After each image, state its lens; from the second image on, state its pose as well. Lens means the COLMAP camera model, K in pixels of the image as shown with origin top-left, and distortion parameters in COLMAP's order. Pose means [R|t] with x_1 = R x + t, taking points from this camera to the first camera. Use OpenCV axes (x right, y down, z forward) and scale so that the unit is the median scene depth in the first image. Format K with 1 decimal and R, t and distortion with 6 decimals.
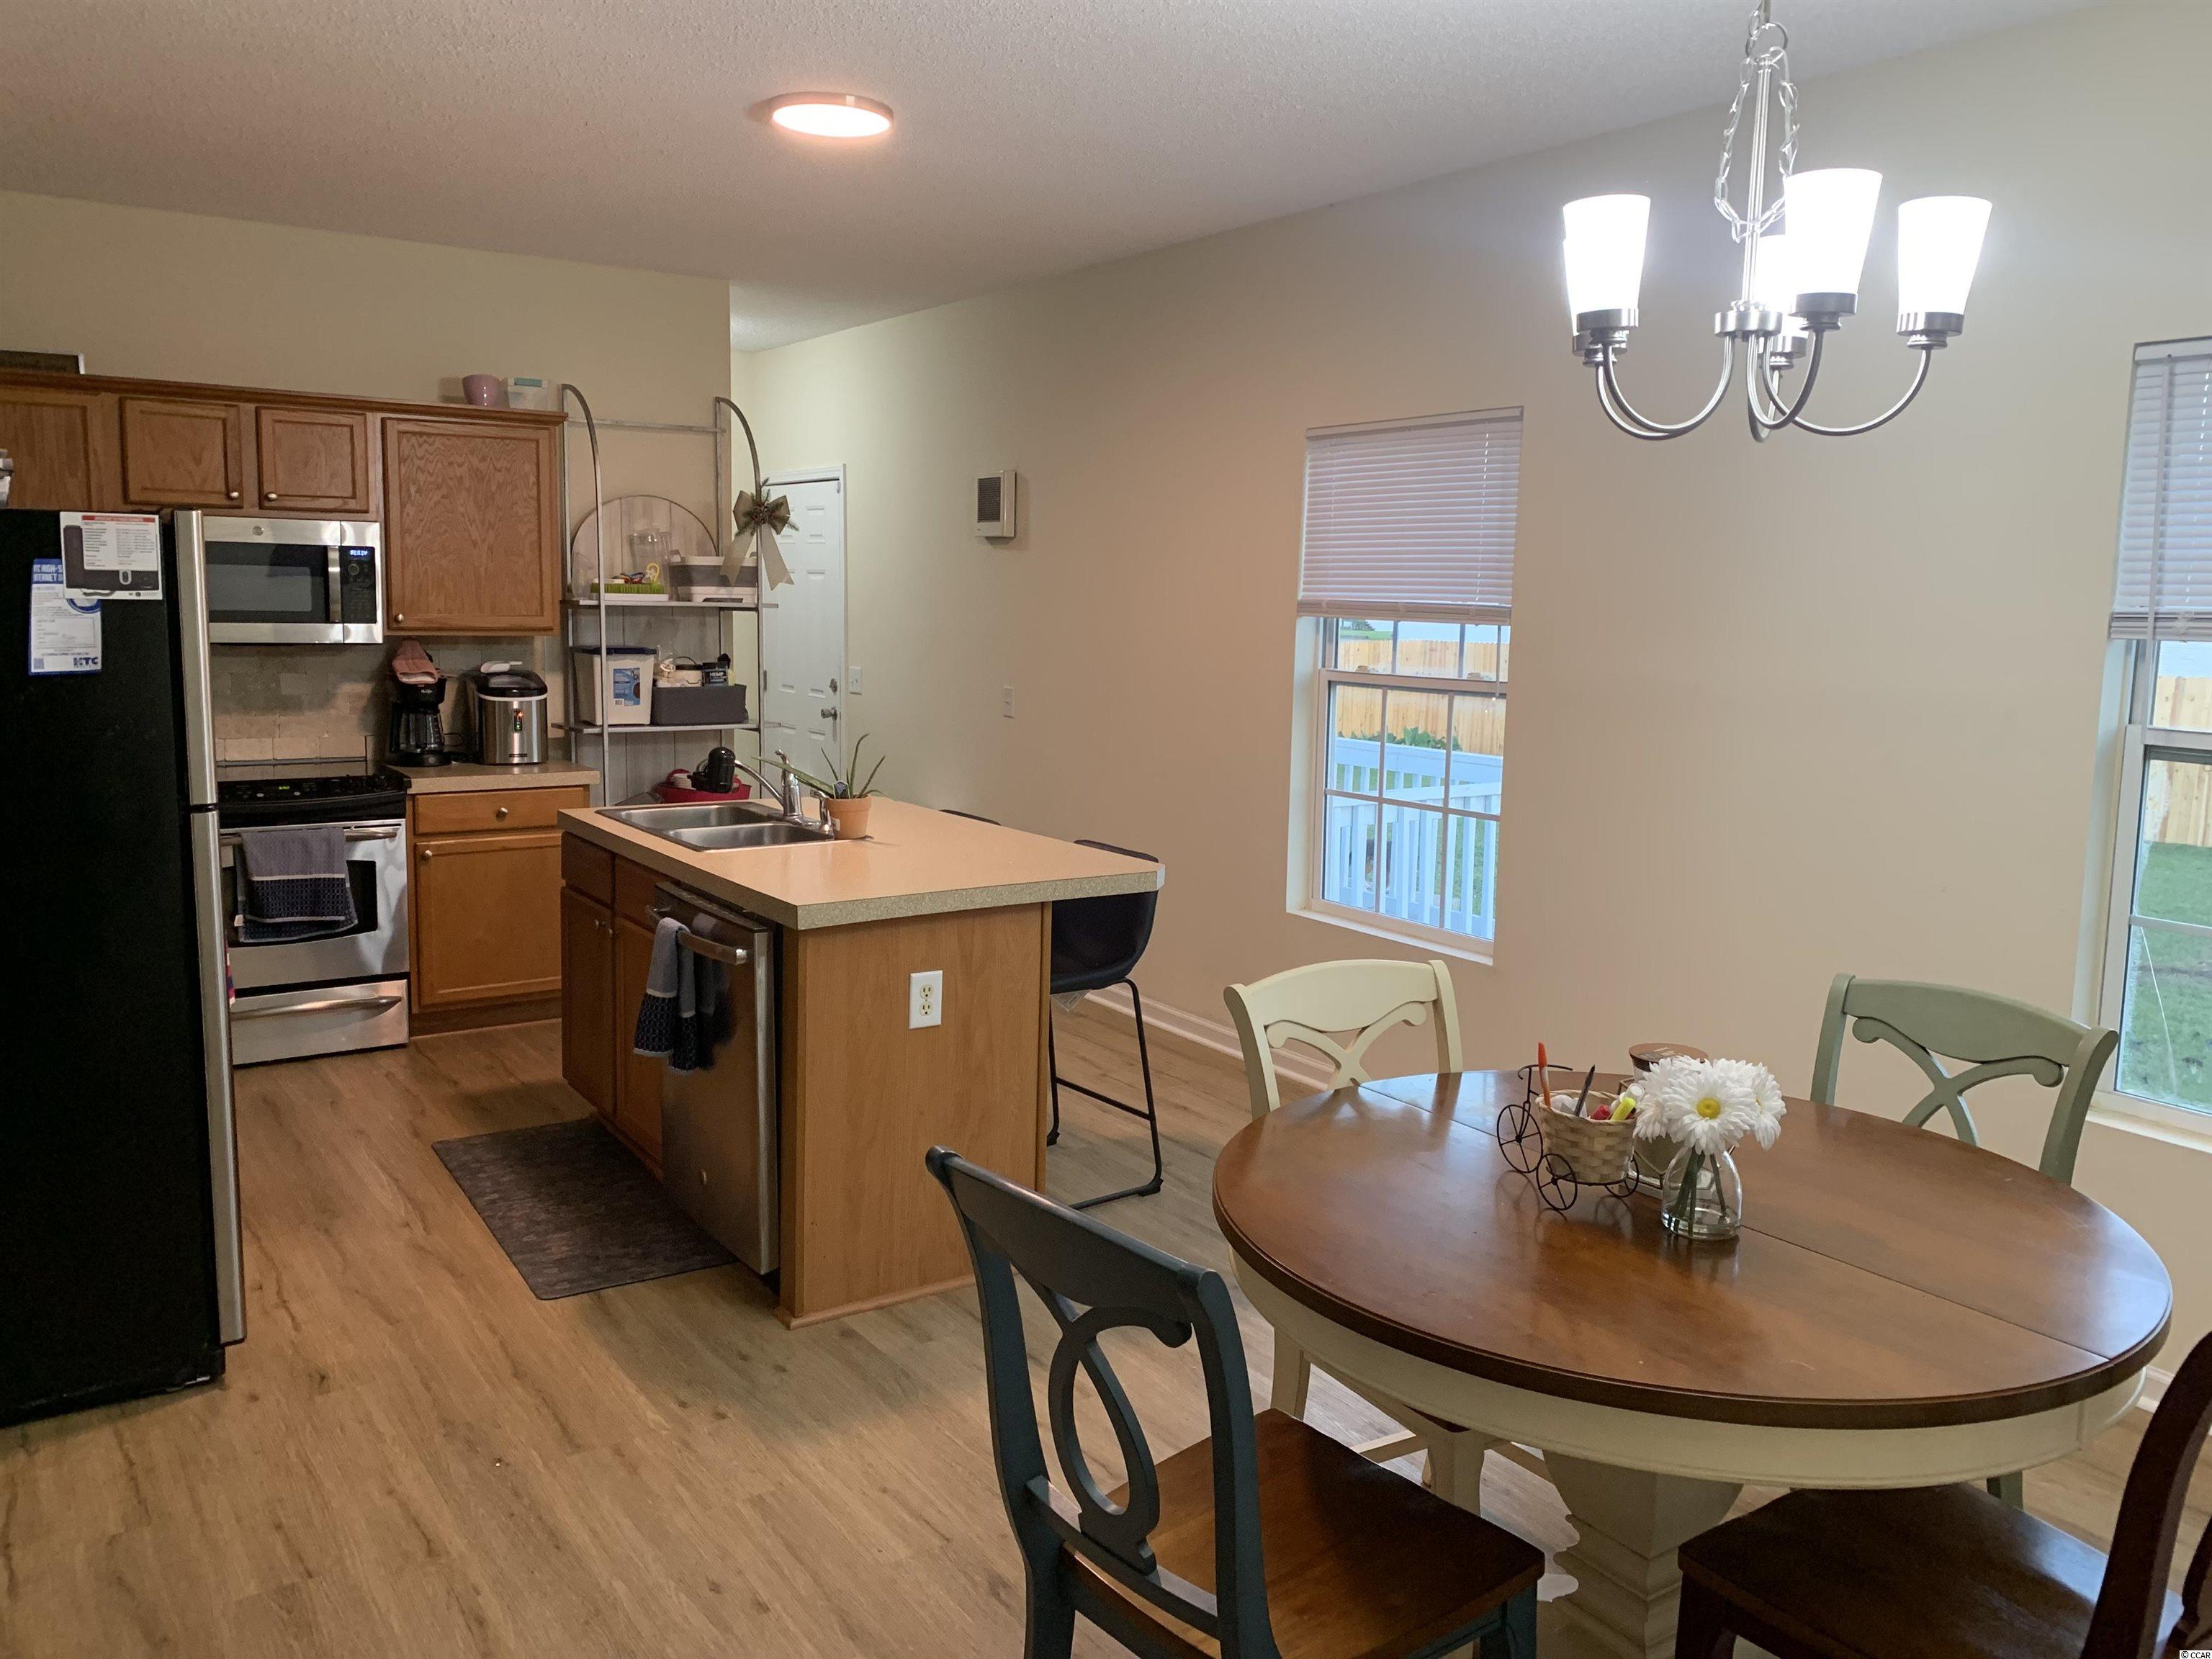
lens RADIAL K [[1710.8, 0, 1108.1], [0, 1710.8, 781.7], [0, 0, 1]] dist [0.010295, 0.006616]
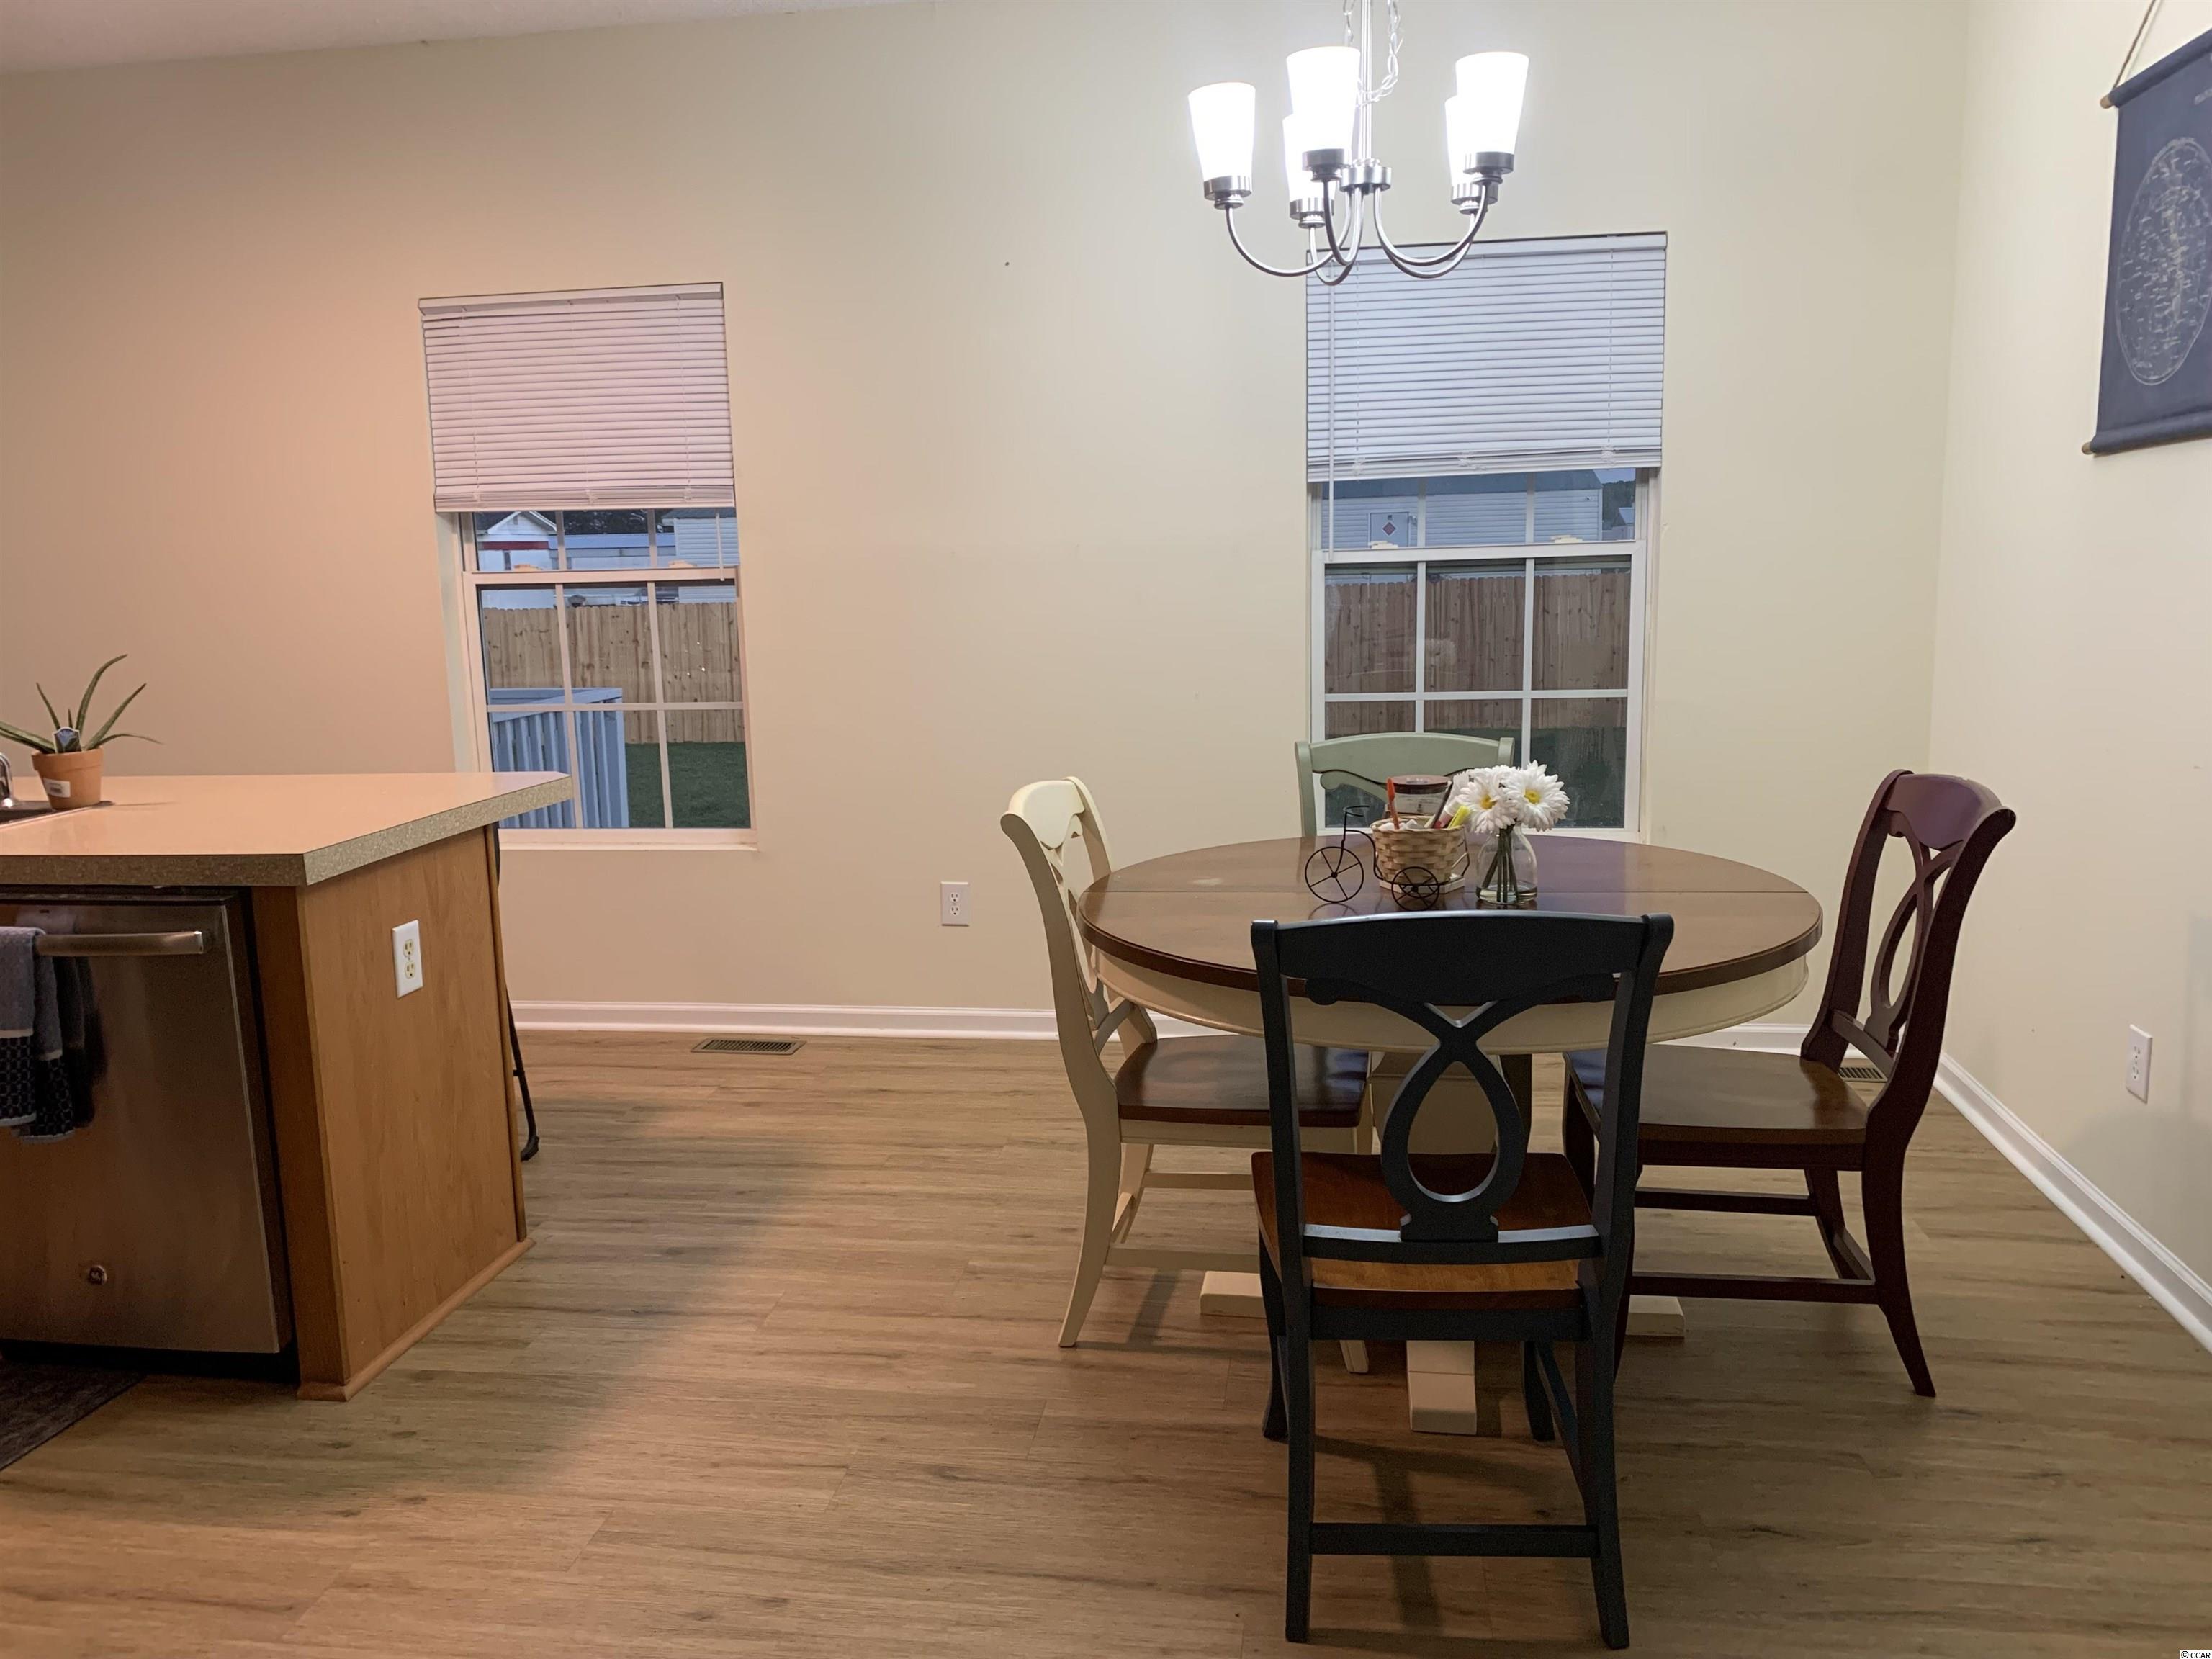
lens RADIAL K [[1710.8, 0, 1108.1], [0, 1710.8, 781.7], [0, 0, 1]] dist [0.010295, 0.006616]
pose [[0.696730, -0.143005, 0.702934, -0.428526], [0.126804, 0.989048, 0.075527, 0.025586], [-0.706037, 0.036513, 0.707233, 0.184620]]
